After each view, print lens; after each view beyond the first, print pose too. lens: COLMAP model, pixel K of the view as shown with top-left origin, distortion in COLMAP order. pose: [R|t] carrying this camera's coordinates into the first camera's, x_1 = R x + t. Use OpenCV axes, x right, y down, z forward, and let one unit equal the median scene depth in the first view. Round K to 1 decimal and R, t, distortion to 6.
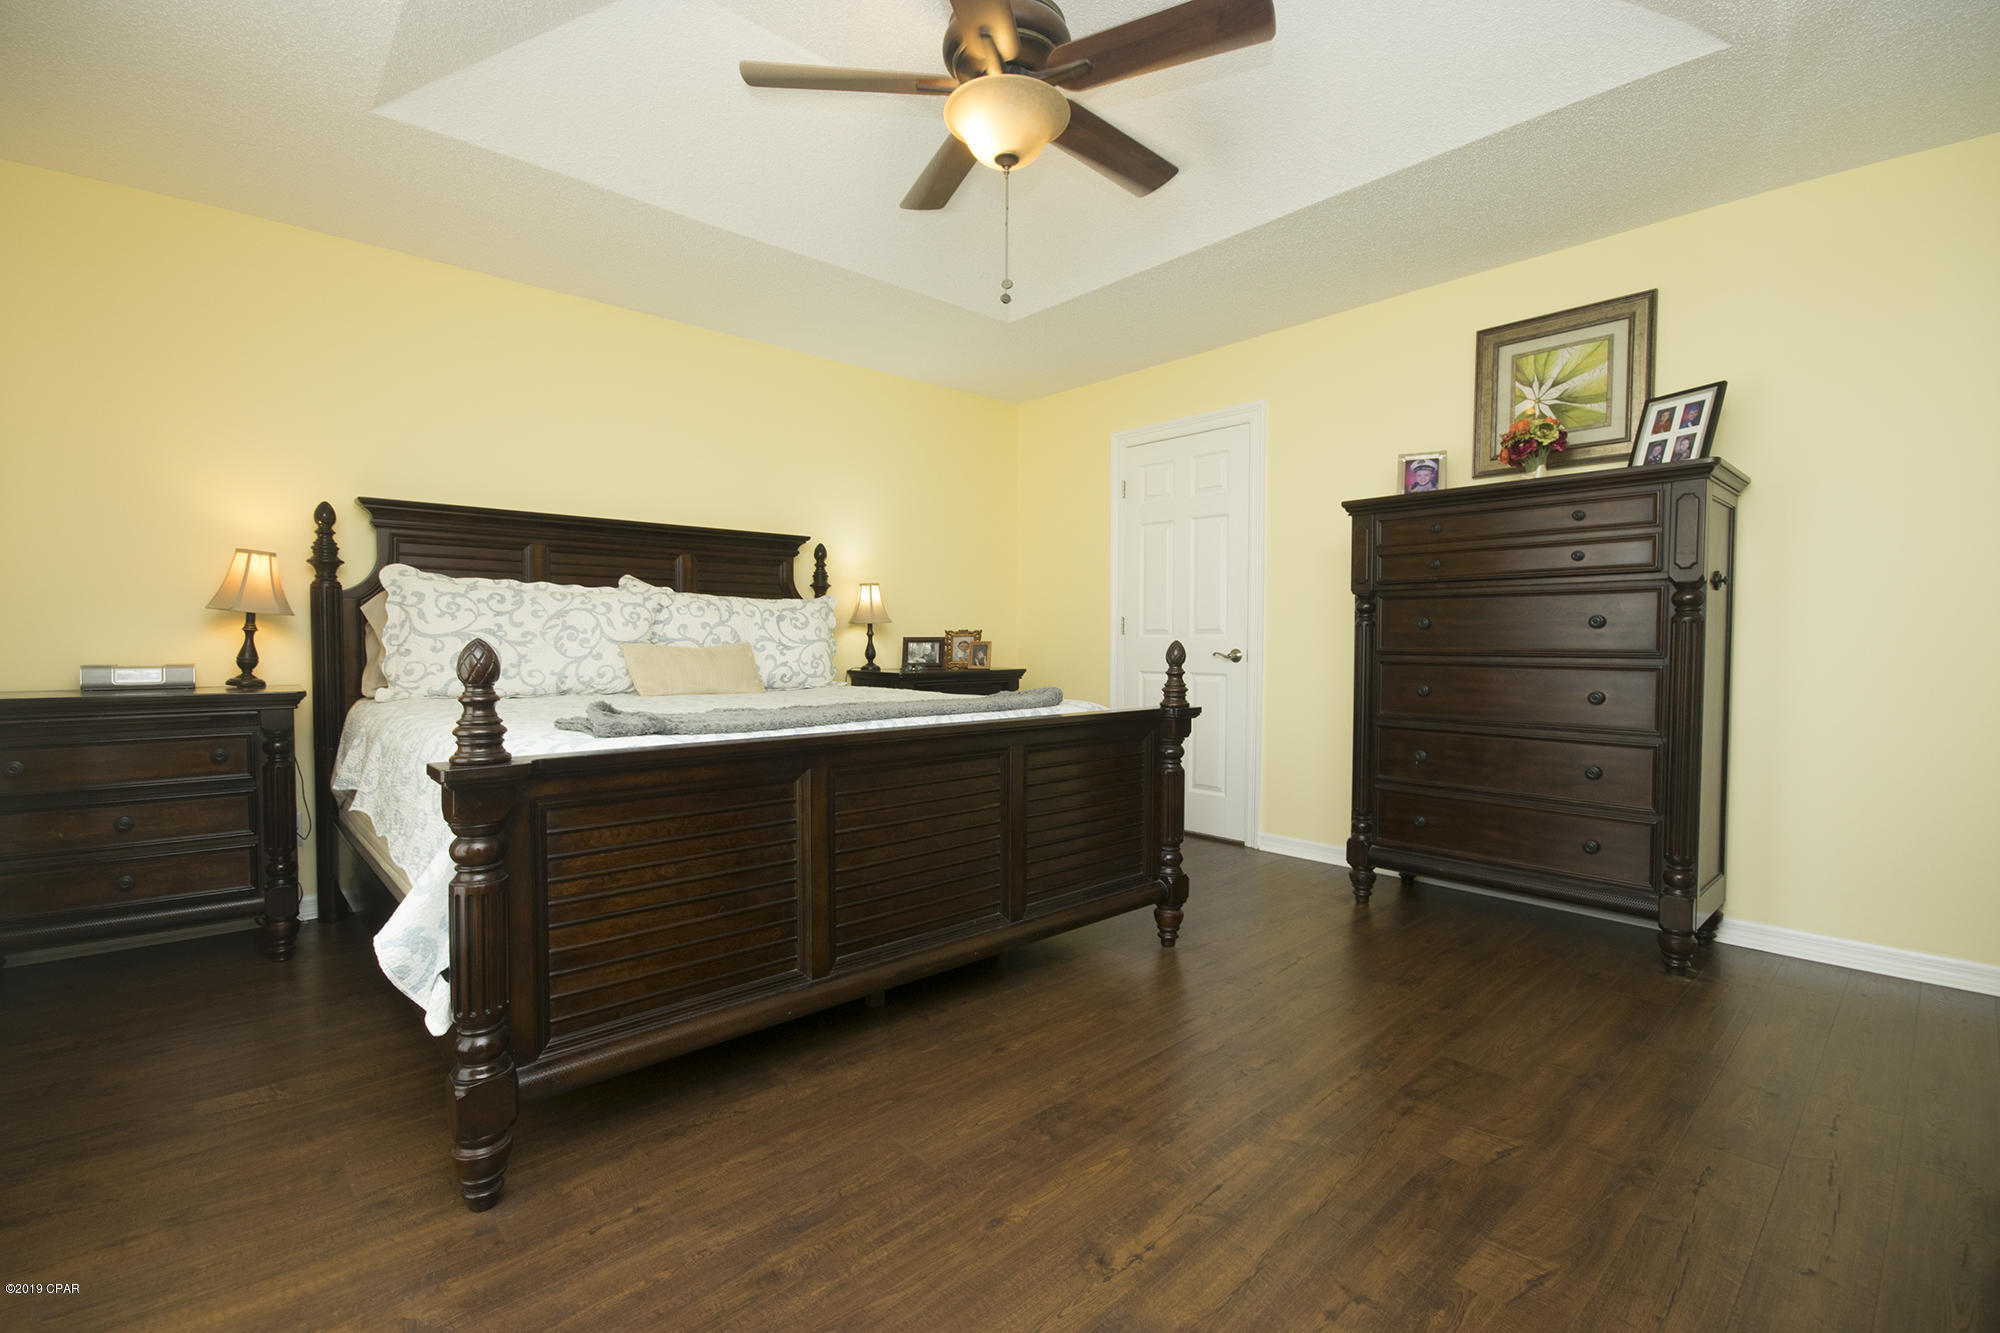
lens RADIAL K [[872.5, 0, 992.2], [0, 872.5, 660.4], [0, 0, 1]] dist [0.002244, -0.005823]
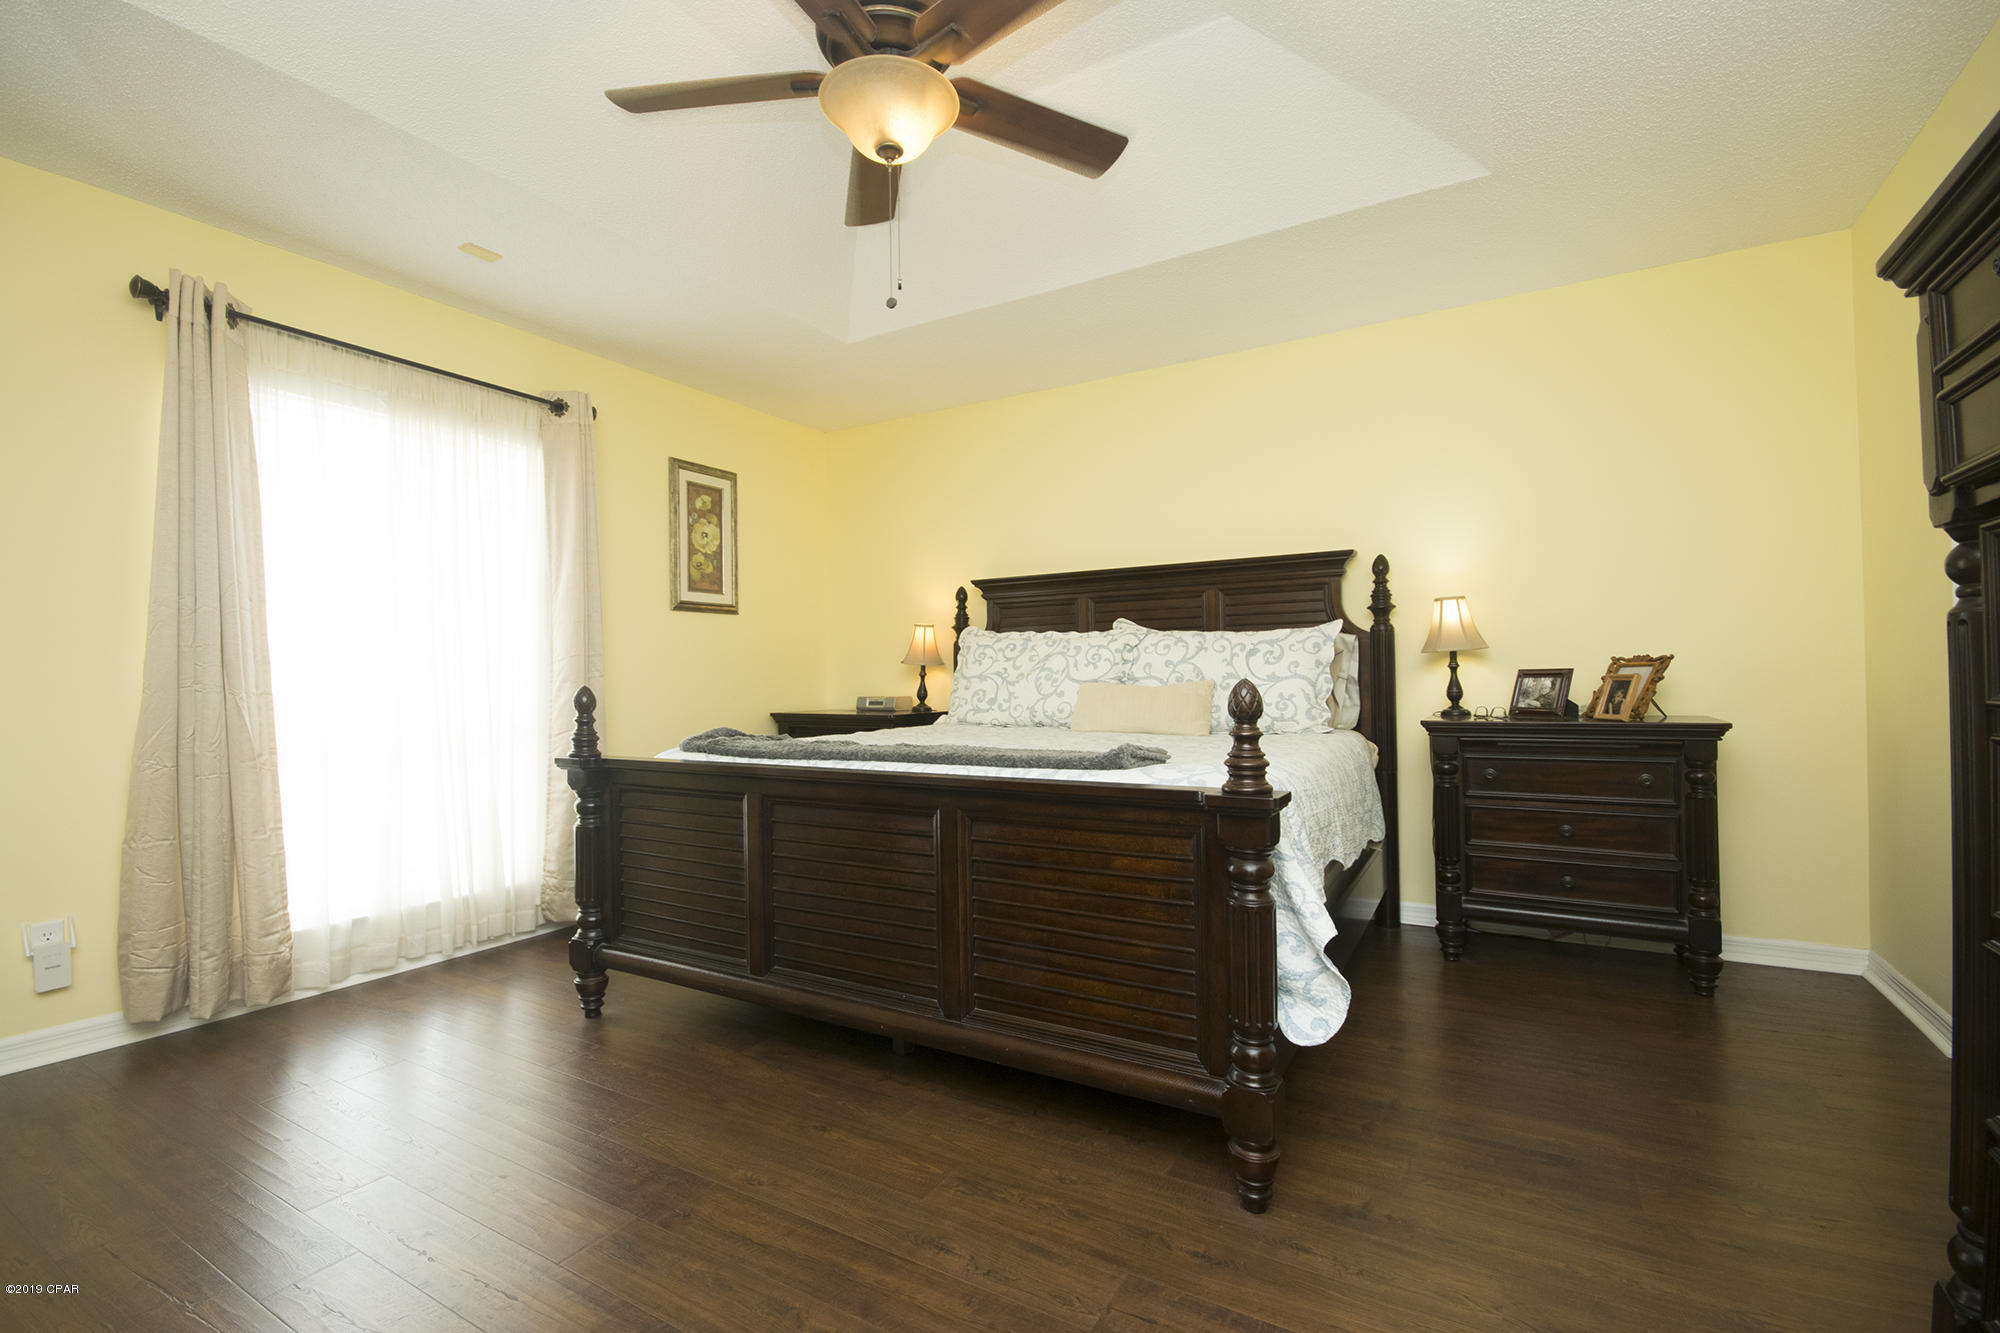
lens RADIAL K [[872.5, 0, 985.3], [0, 872.5, 675.5], [0, 0, 1]] dist [0.002244, -0.005823]
pose [[0.306750, -0.010143, -0.951736, 0.626636], [-0.009469, 0.999861, -0.013708, -0.013021], [0.951743, 0.013217, 0.306611, 0.583552]]
